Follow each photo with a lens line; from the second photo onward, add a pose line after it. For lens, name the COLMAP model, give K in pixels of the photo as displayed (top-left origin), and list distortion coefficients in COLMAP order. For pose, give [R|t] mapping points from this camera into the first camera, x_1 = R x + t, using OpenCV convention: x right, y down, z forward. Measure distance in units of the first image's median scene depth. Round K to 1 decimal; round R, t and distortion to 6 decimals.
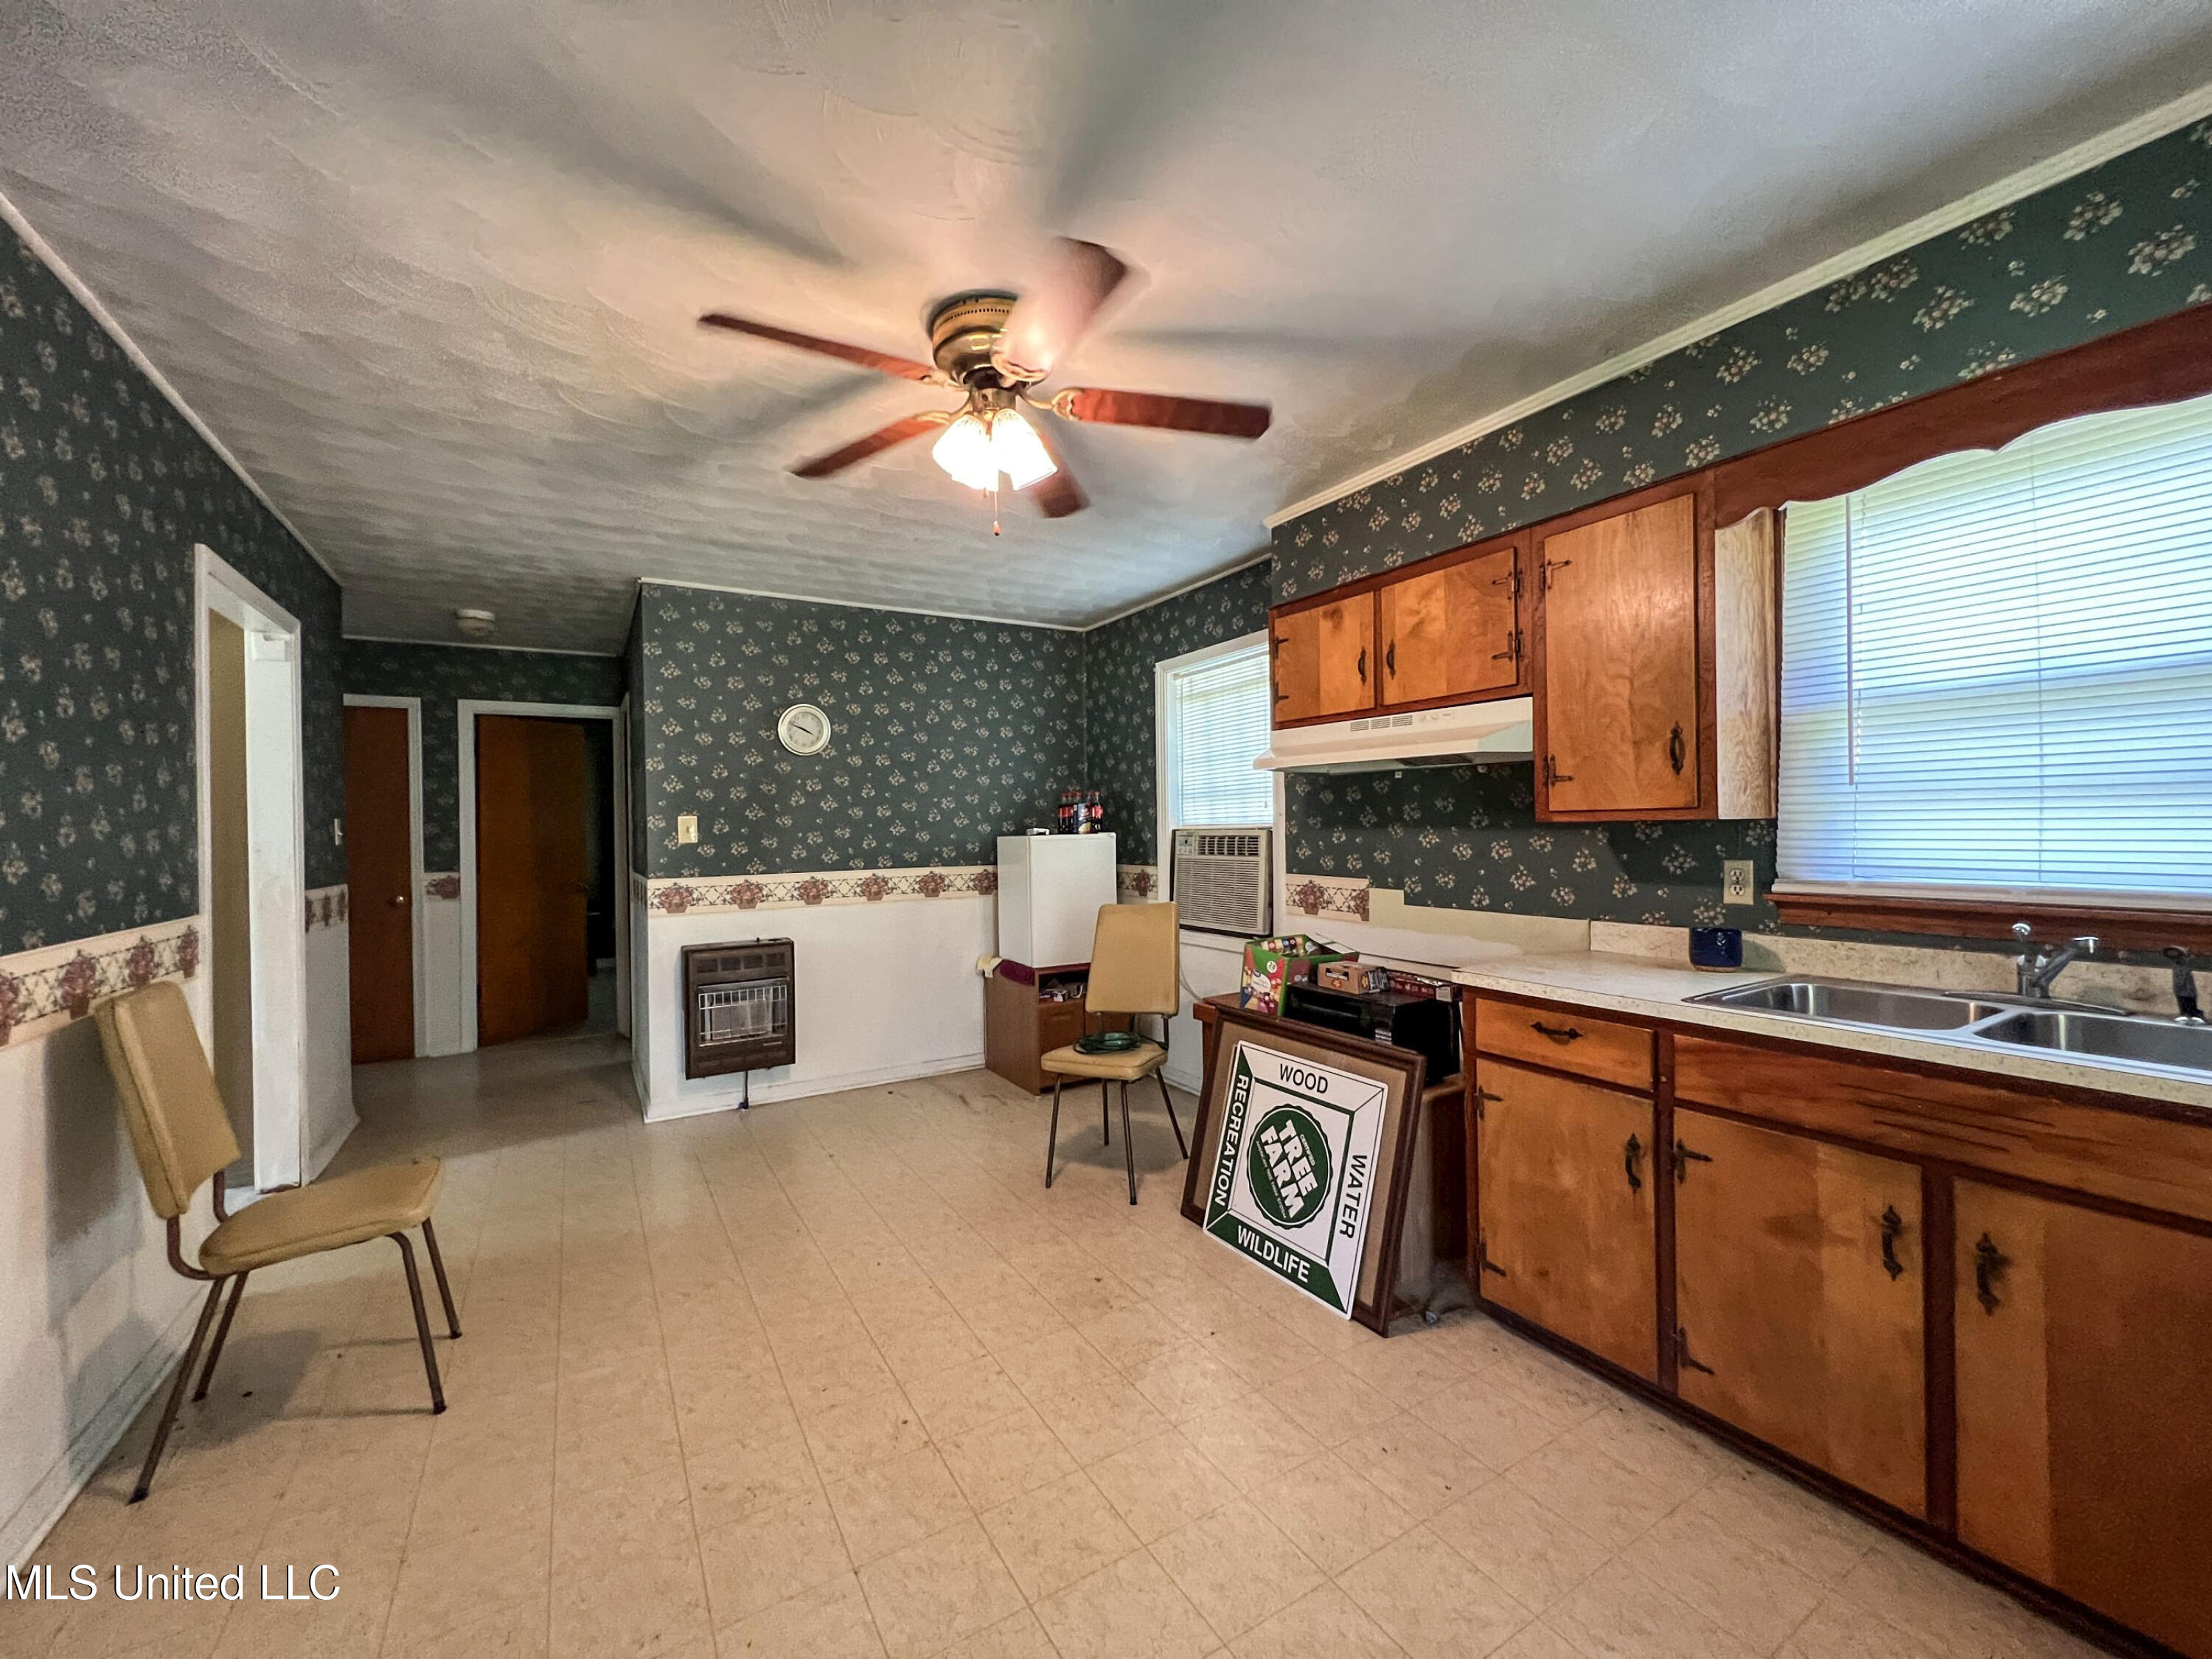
lens RADIAL K [[886.5, 0, 1101.6], [0, 886.5, 831.0], [0, 0, 1]] dist [-0.002457, 0.000514]
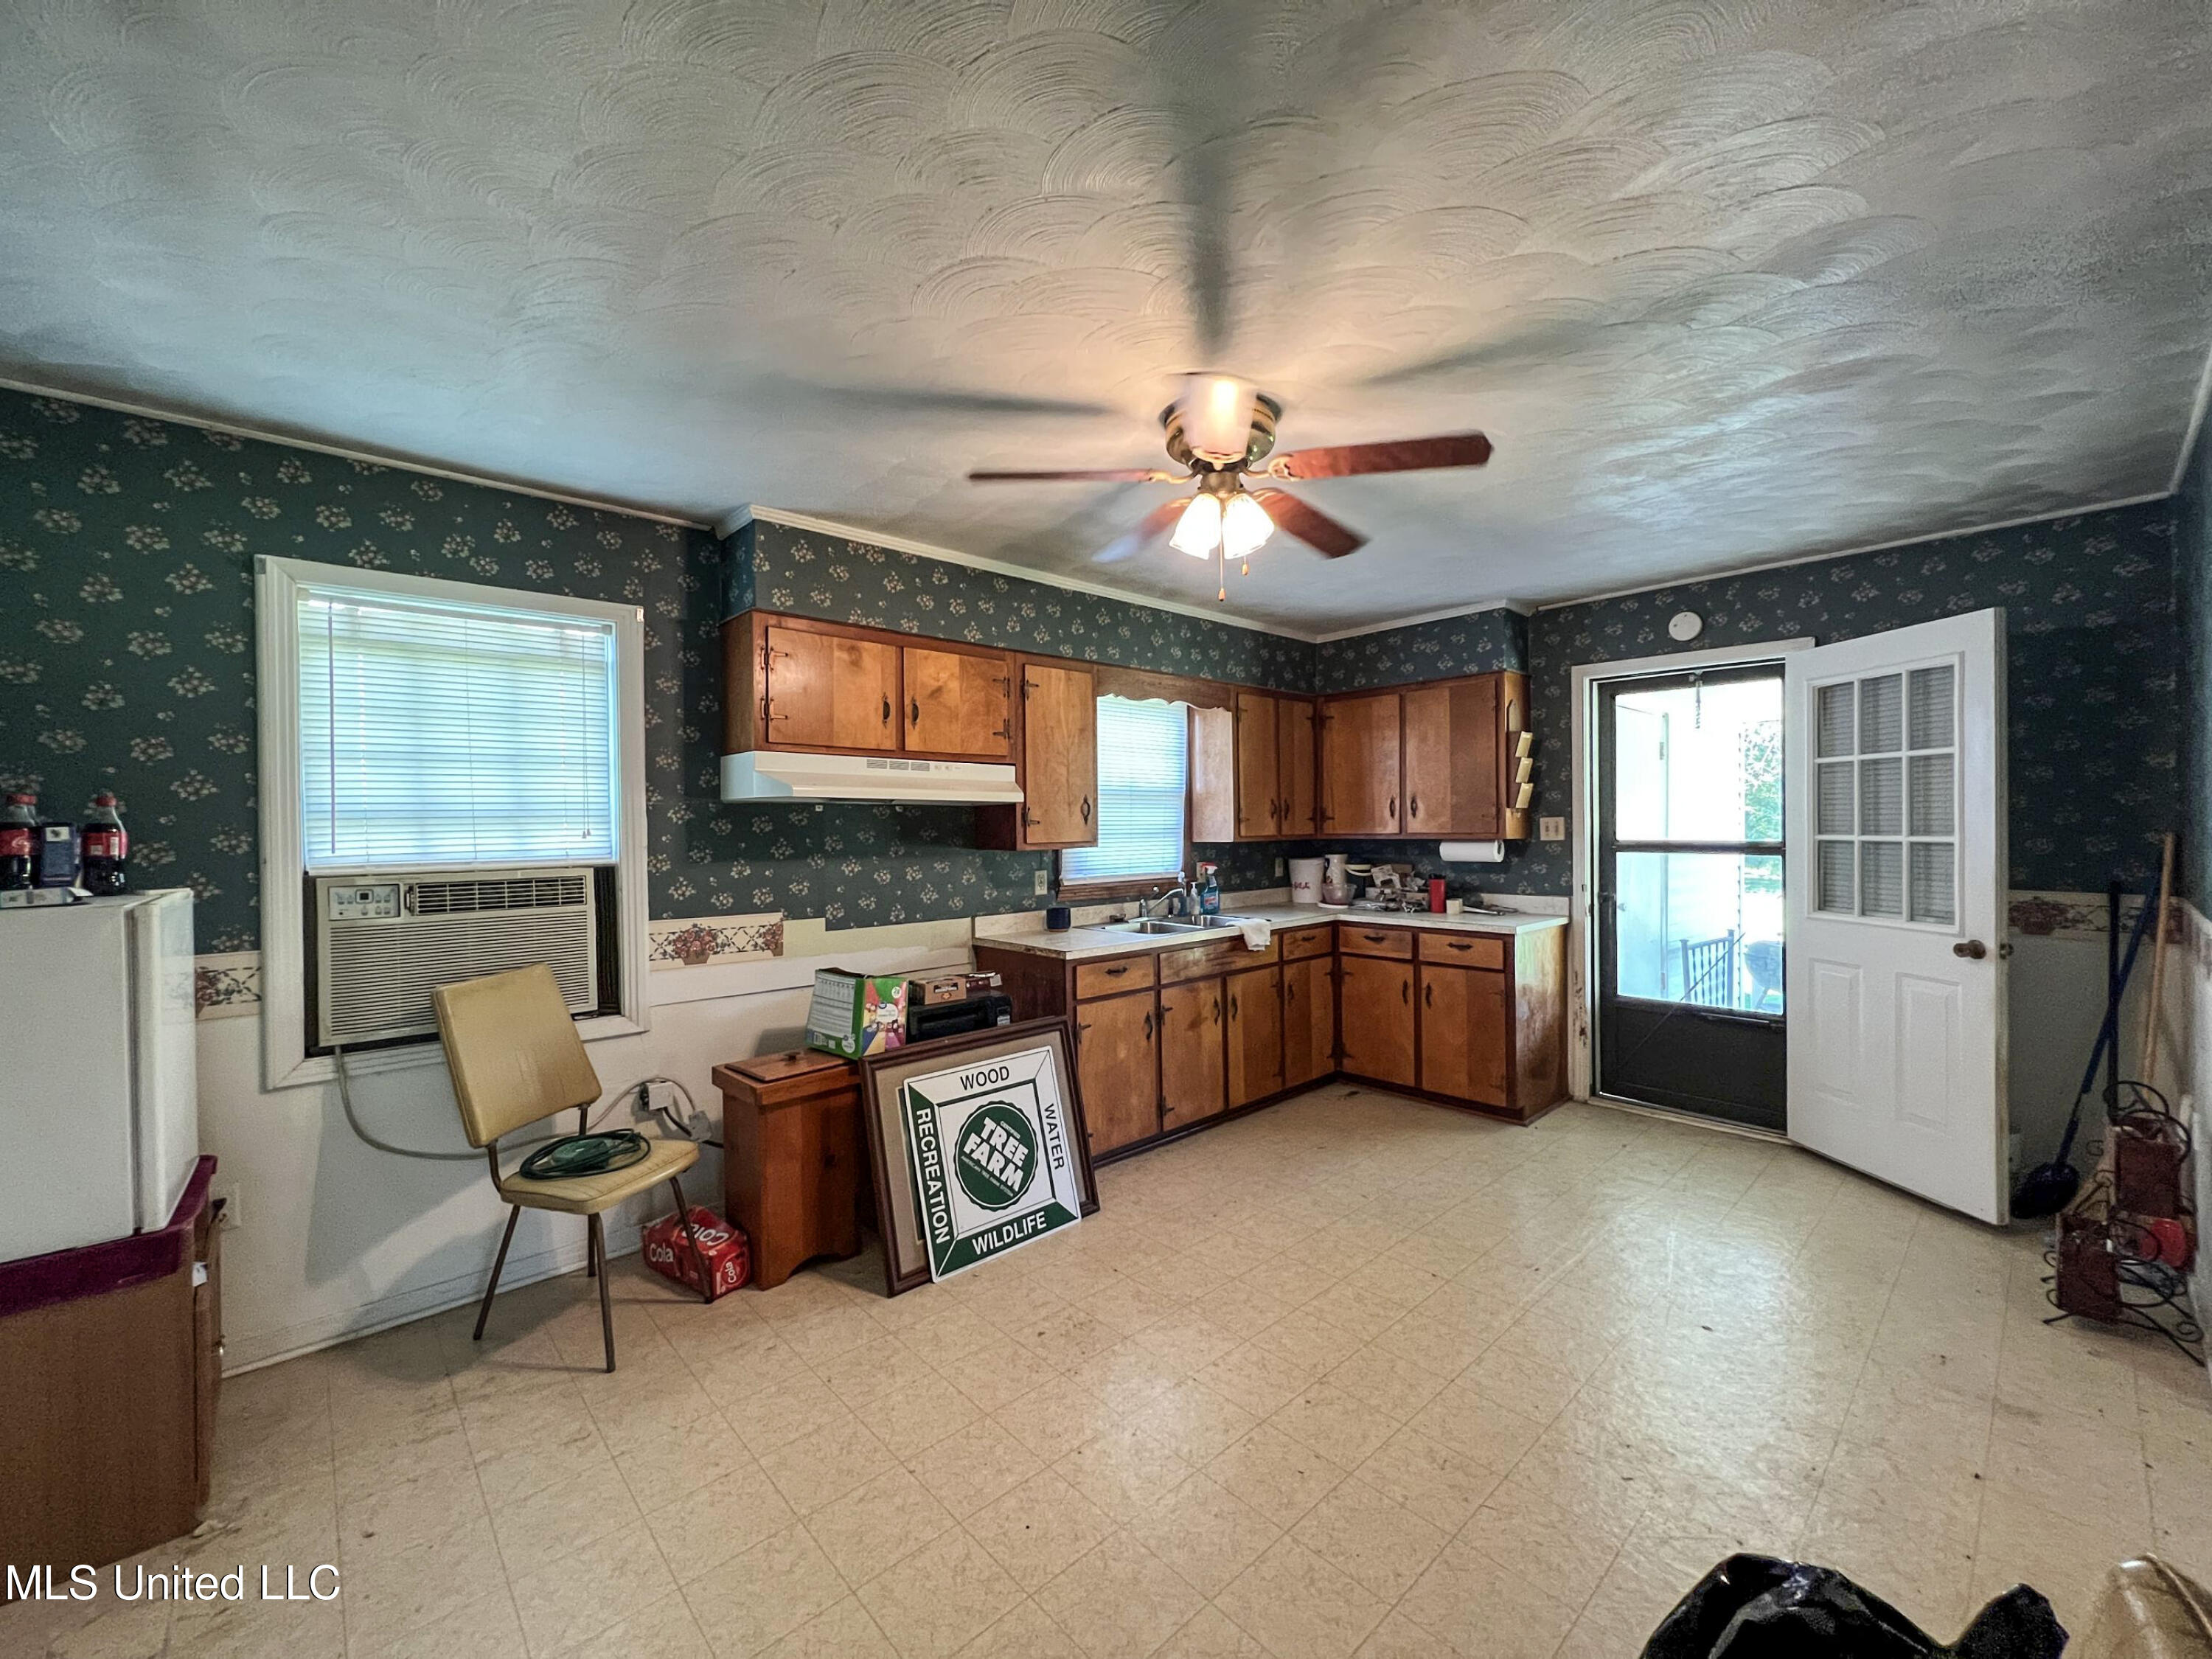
lens RADIAL K [[886.5, 0, 1104.3], [0, 886.5, 831.8], [0, 0, 1]] dist [-0.002457, 0.000514]
pose [[-0.203351, 0.008182, 0.979072, -0.906919], [0.017192, 0.999841, -0.004785, -0.029490], [-0.978955, 0.015859, -0.203459, 1.055345]]
